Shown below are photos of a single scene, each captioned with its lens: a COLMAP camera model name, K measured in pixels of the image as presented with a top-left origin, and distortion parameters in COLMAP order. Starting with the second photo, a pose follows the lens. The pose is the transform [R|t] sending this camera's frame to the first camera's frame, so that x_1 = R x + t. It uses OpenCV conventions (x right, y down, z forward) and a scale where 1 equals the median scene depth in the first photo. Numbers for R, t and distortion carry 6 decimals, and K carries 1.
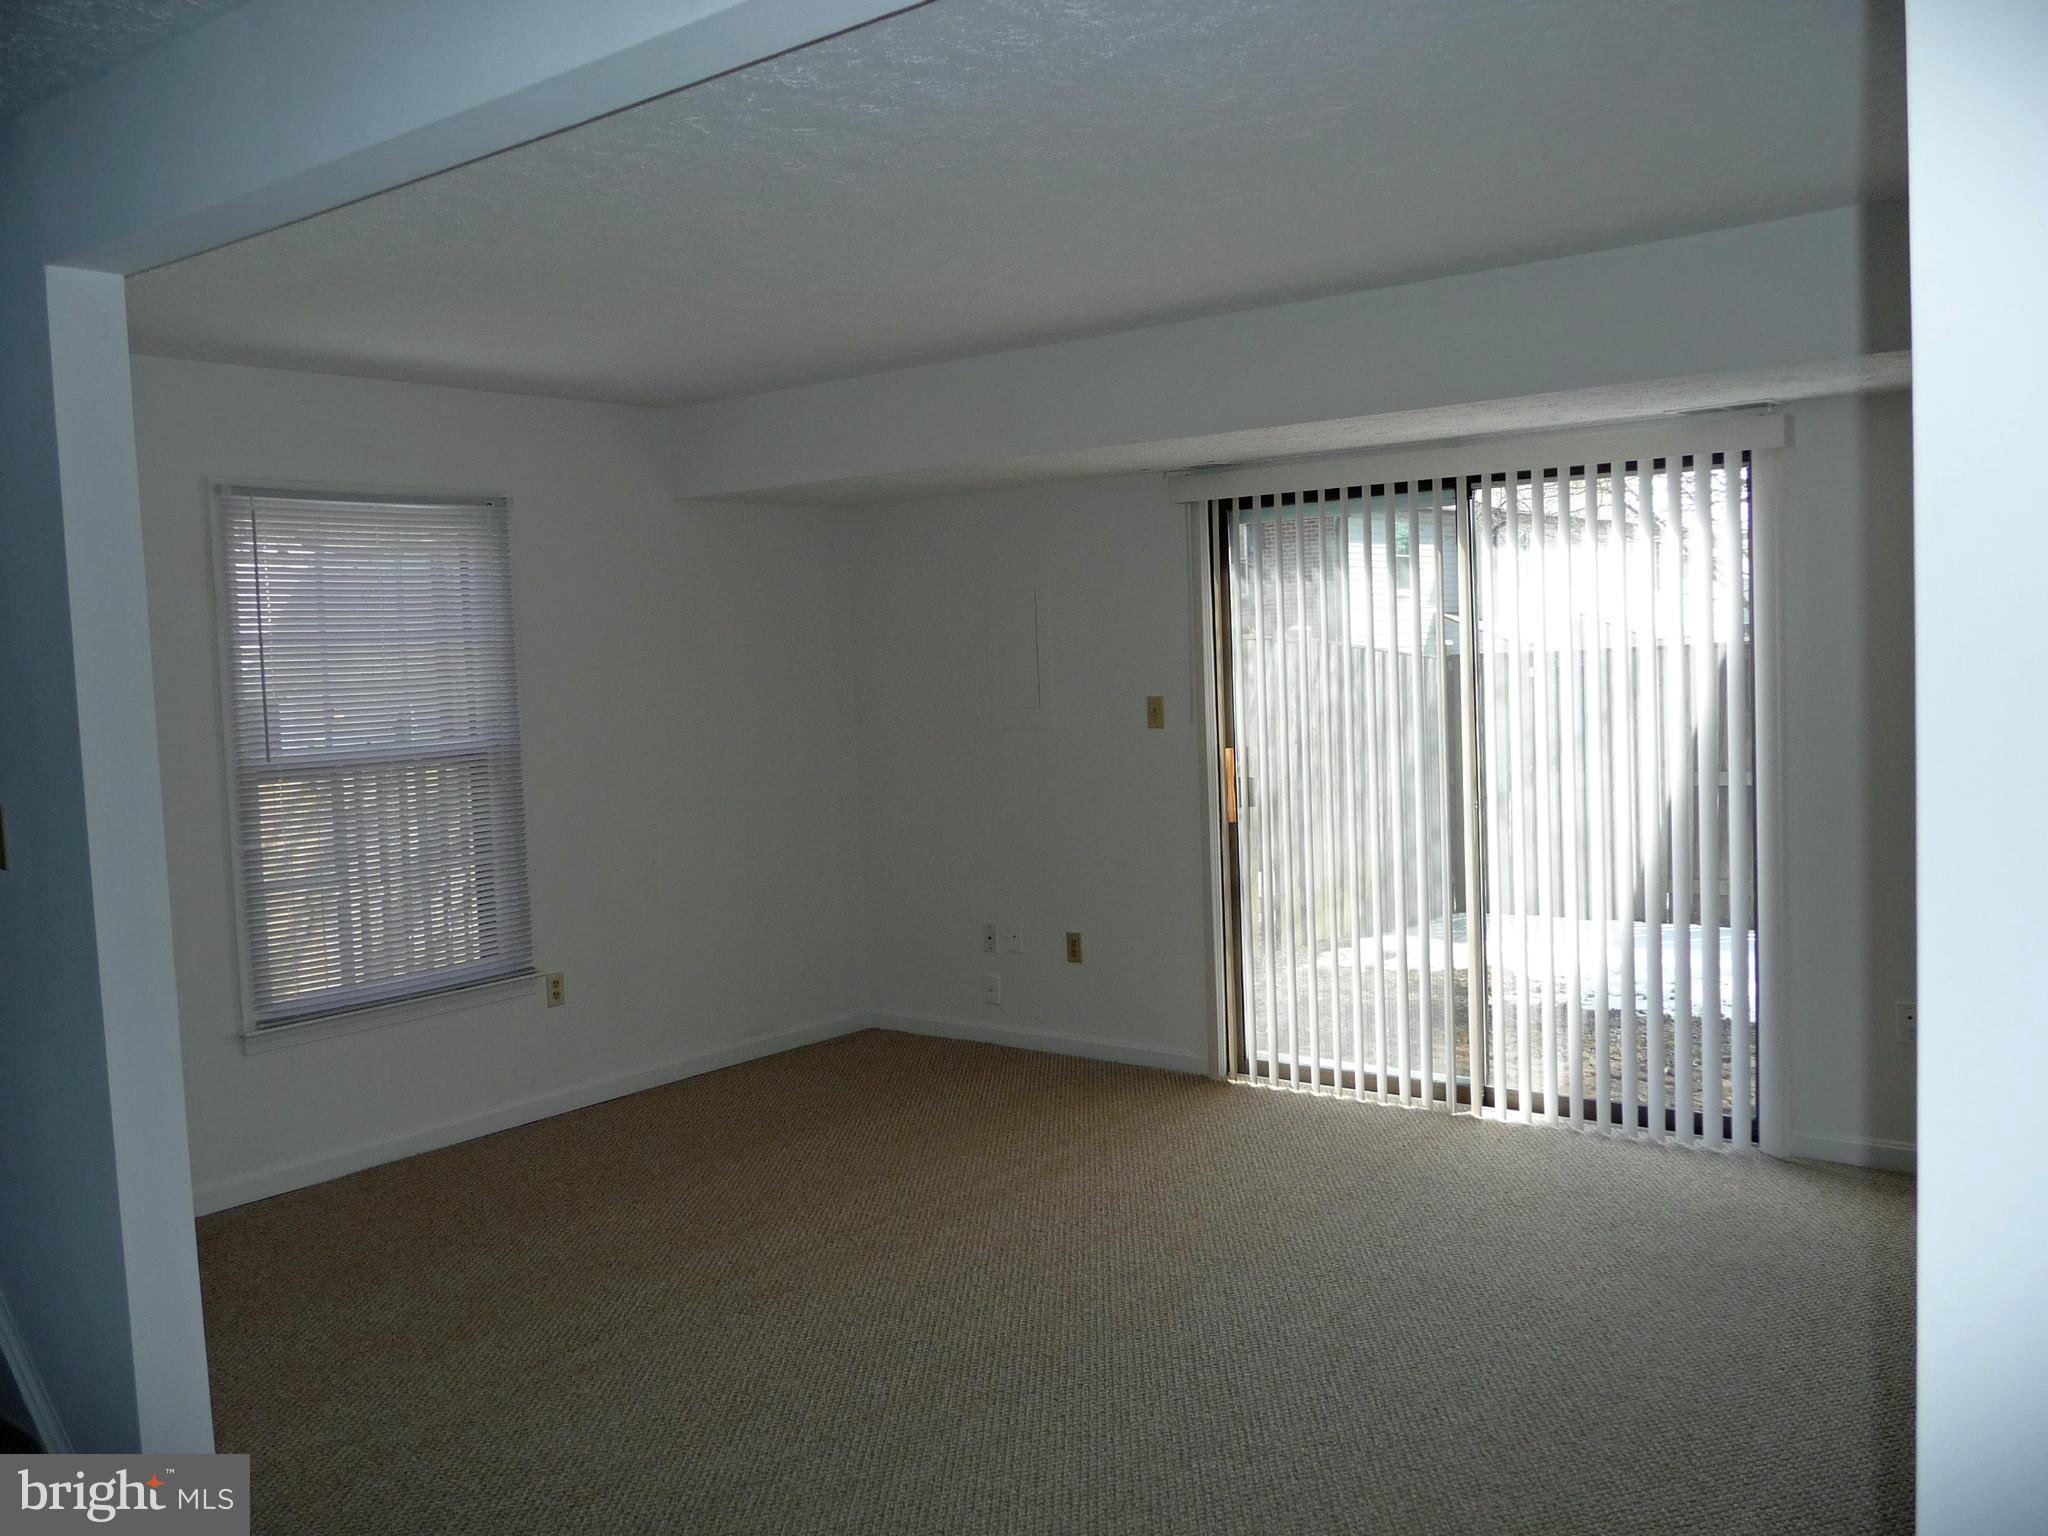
lens RADIAL K [[1713.0, 0, 1025.6], [0, 1713.0, 770.5], [0, 0, 1]] dist [-0.033444, -0.001831]
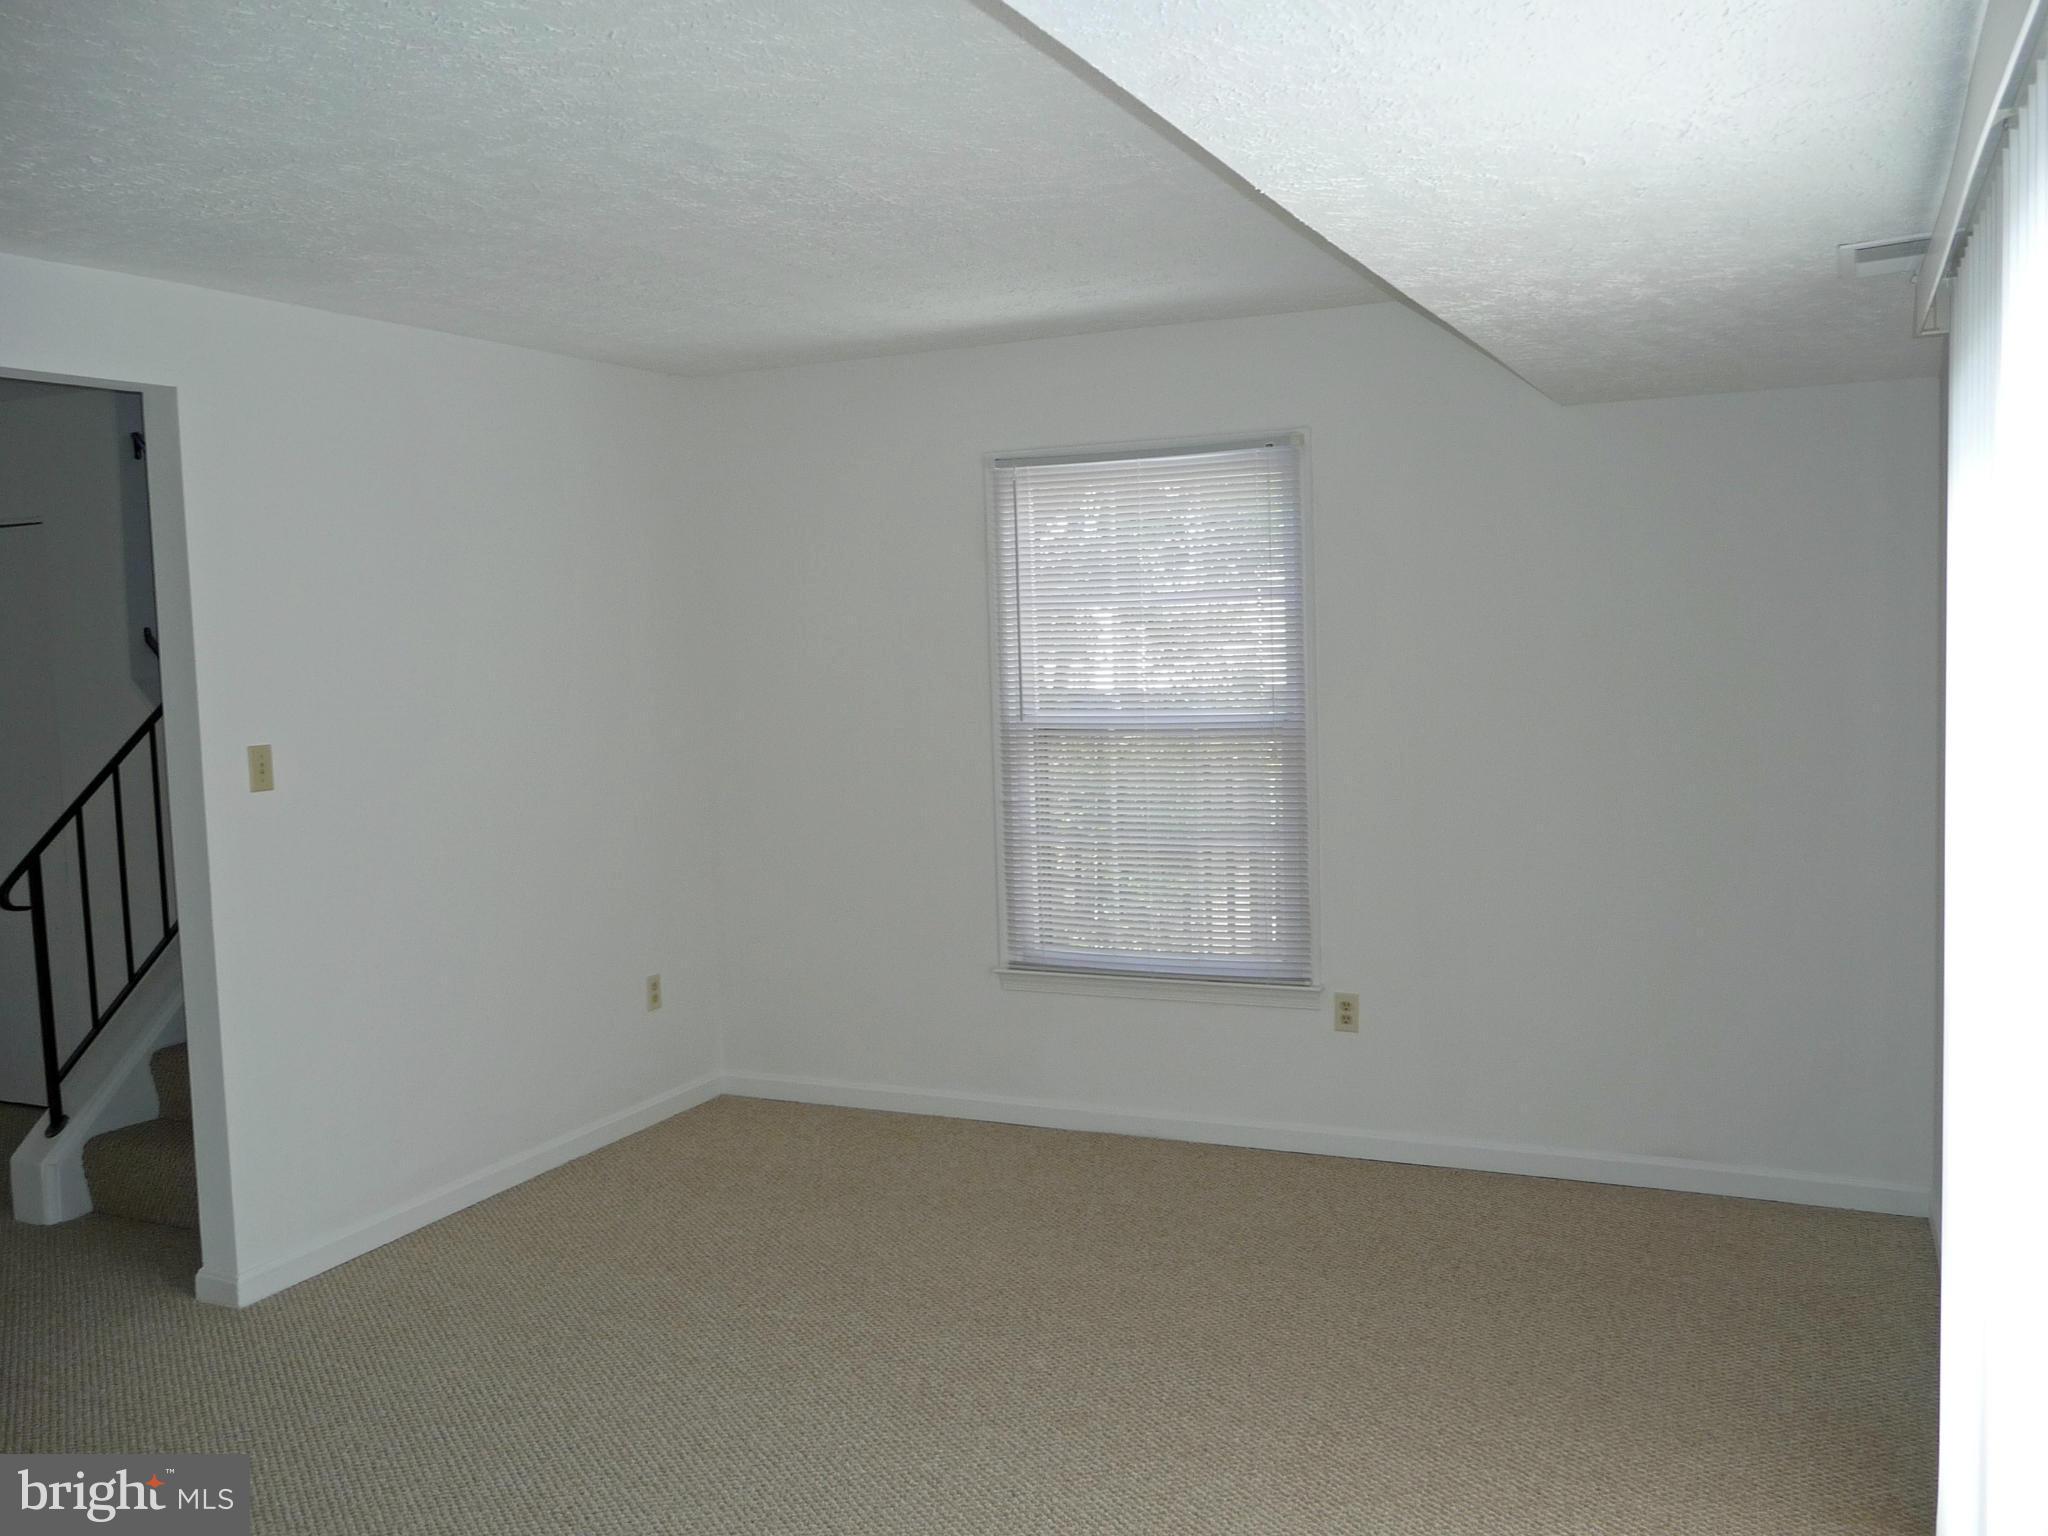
lens RADIAL K [[1713.0, 0, 1025.0], [0, 1713.0, 762.3], [0, 0, 1]] dist [-0.033444, -0.001831]
pose [[0.234130, 0.108881, -0.966089, 0.519668], [-0.048545, 0.993779, 0.100237, -0.076294], [0.970993, 0.023430, 0.237959, 0.672461]]
